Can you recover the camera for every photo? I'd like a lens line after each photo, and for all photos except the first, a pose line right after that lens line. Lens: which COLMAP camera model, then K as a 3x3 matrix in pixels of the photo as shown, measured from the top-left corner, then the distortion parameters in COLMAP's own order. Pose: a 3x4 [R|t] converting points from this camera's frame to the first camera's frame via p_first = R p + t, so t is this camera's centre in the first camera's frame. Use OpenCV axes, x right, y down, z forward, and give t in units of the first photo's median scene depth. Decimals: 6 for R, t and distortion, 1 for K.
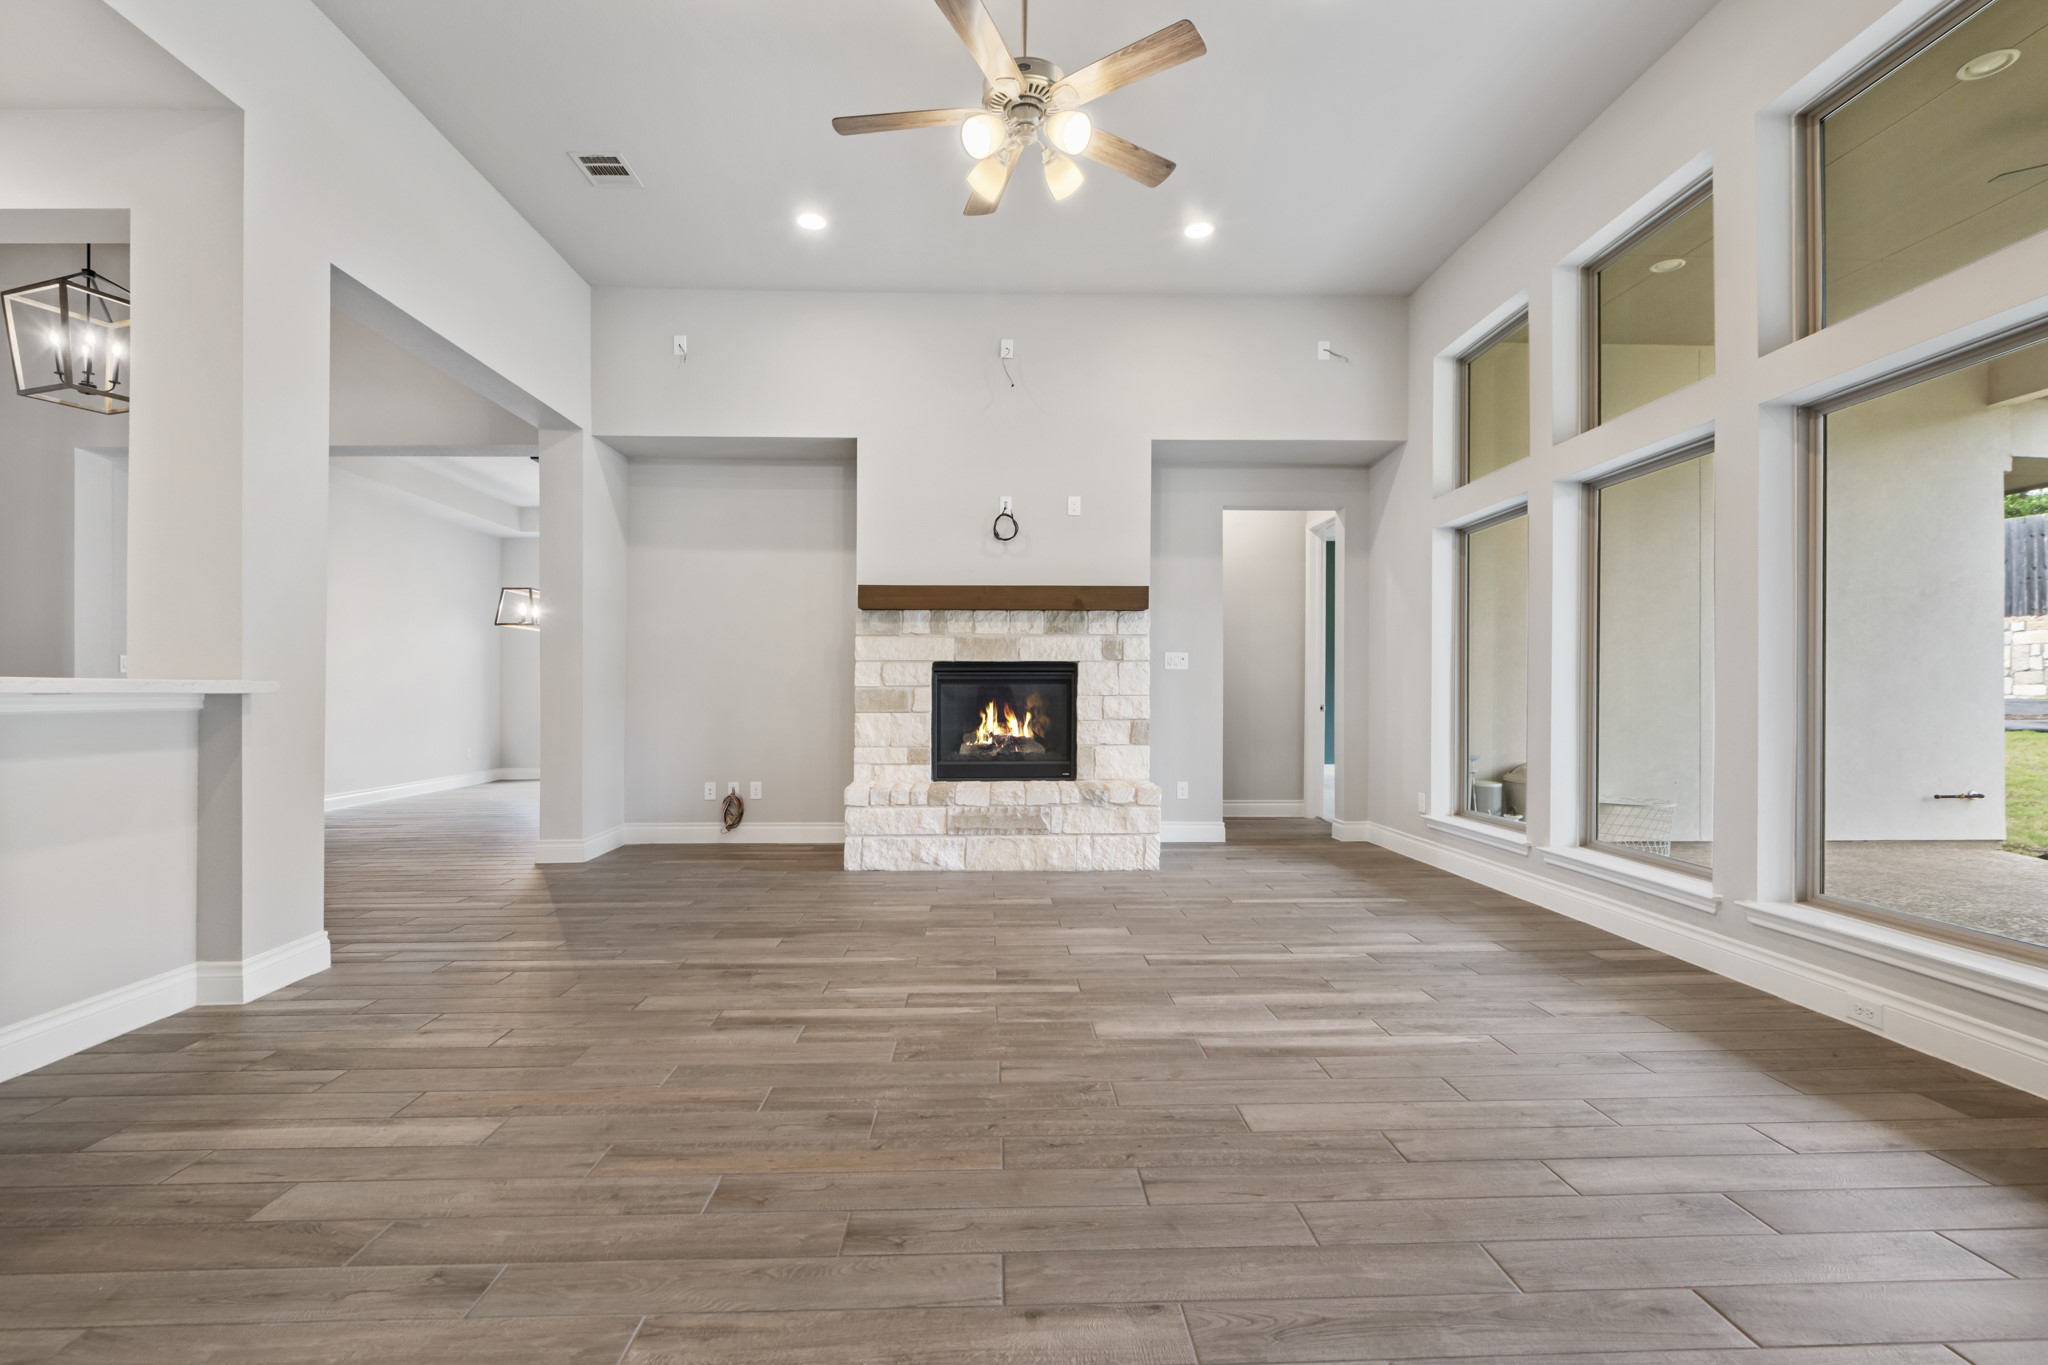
lens RADIAL K [[959.4, 0, 1017.9], [0, 959.4, 695.7], [0, 0, 1]] dist [0.009528, -0.000466]
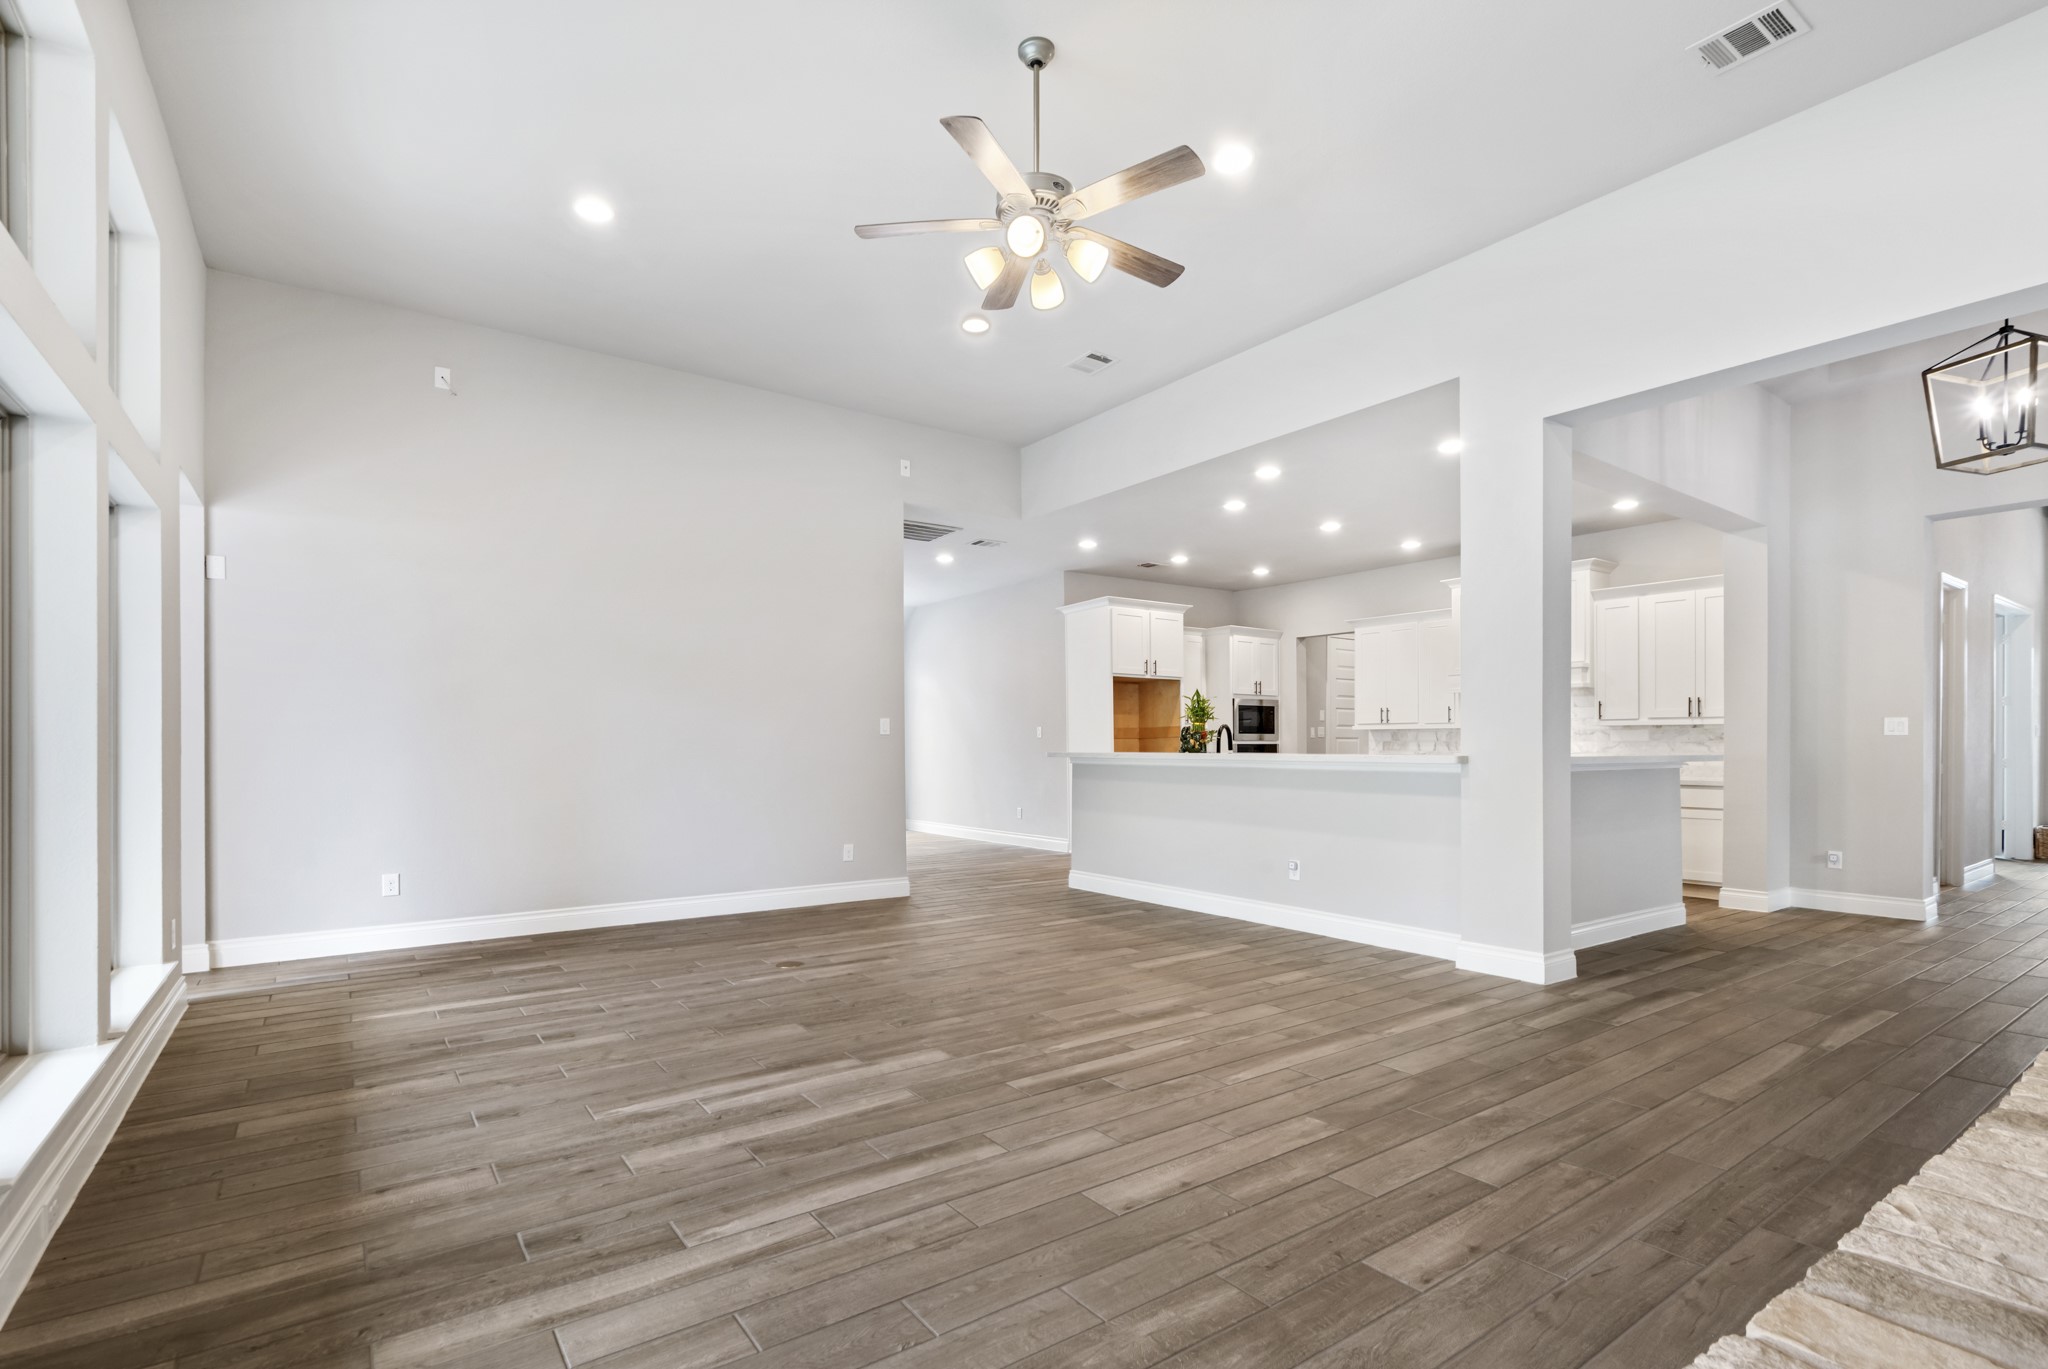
lens RADIAL K [[959.4, 0, 996.8], [0, 959.4, 742.7], [0, 0, 1]] dist [0.009528, -0.000466]
pose [[-0.846664, 0.000185, -0.532128, 0.636446], [0.001300, 0.999998, -0.001721, -0.035047], [0.532127, -0.002149, -0.846662, 1.971500]]
